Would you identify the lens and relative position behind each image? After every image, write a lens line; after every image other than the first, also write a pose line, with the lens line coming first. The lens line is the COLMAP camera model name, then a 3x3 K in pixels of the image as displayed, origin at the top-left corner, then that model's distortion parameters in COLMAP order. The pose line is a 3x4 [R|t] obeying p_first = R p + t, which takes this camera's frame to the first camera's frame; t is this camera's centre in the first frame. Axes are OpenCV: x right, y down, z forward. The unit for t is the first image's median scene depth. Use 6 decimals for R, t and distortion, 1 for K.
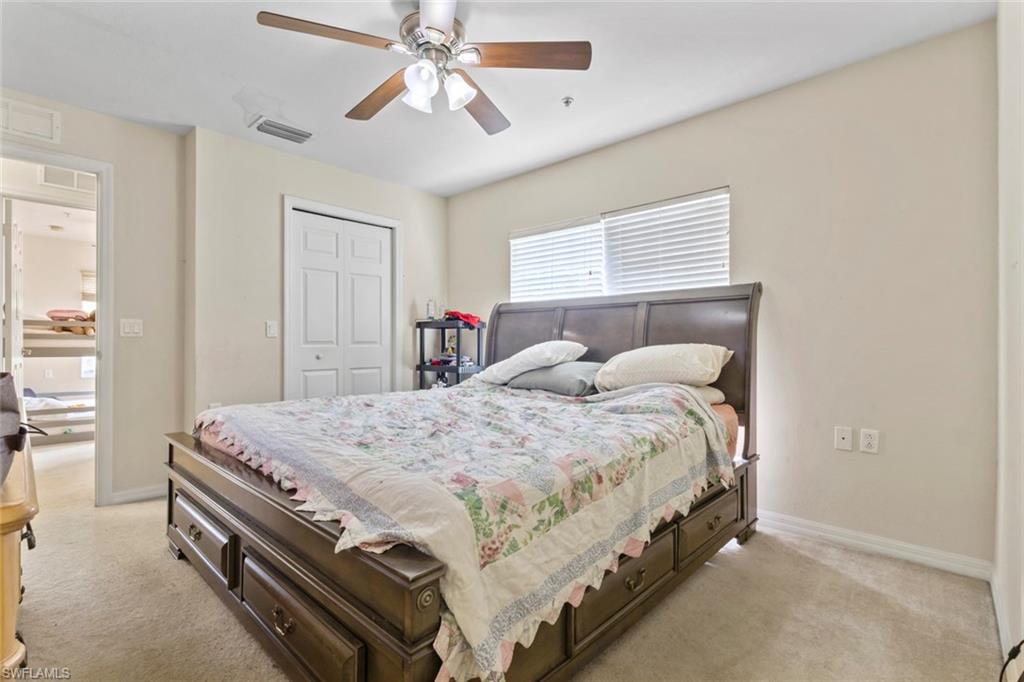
lens RADIAL K [[472.2, 0, 511.6], [0, 472.2, 340.4], [0, 0, 1]] dist [-0.000872, 0.003430]
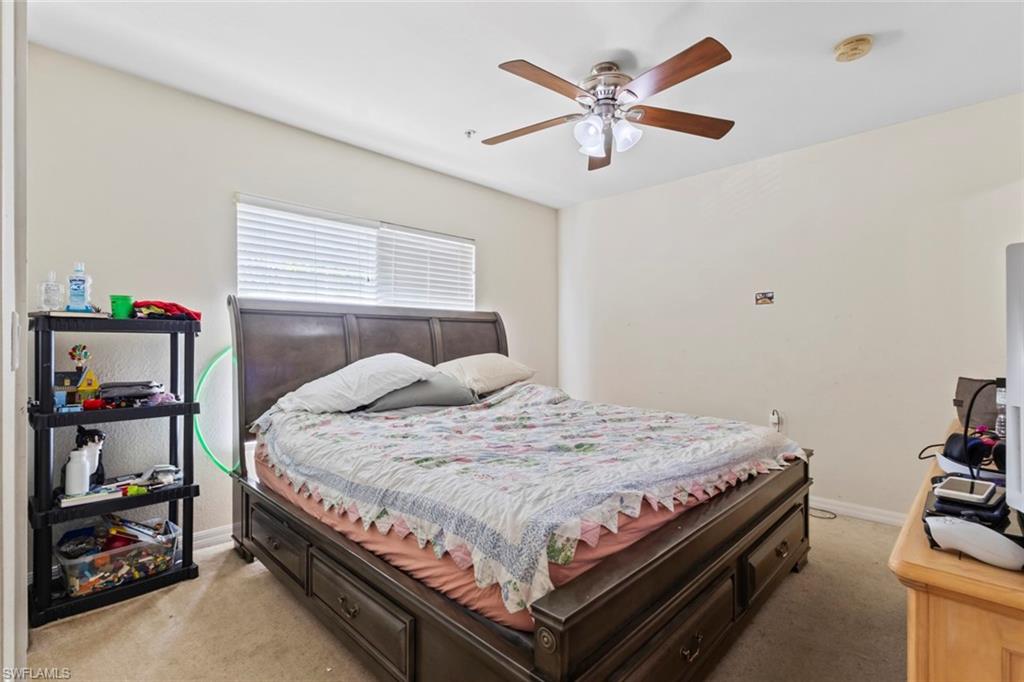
lens RADIAL K [[472.2, 0, 511.2], [0, 472.2, 341.3], [0, 0, 1]] dist [-0.000872, 0.003430]
pose [[0.029845, 0.005808, 0.999538, -0.772380], [0.002985, 0.999978, -0.005900, -0.015103], [-0.999550, 0.003160, 0.029827, 0.703949]]
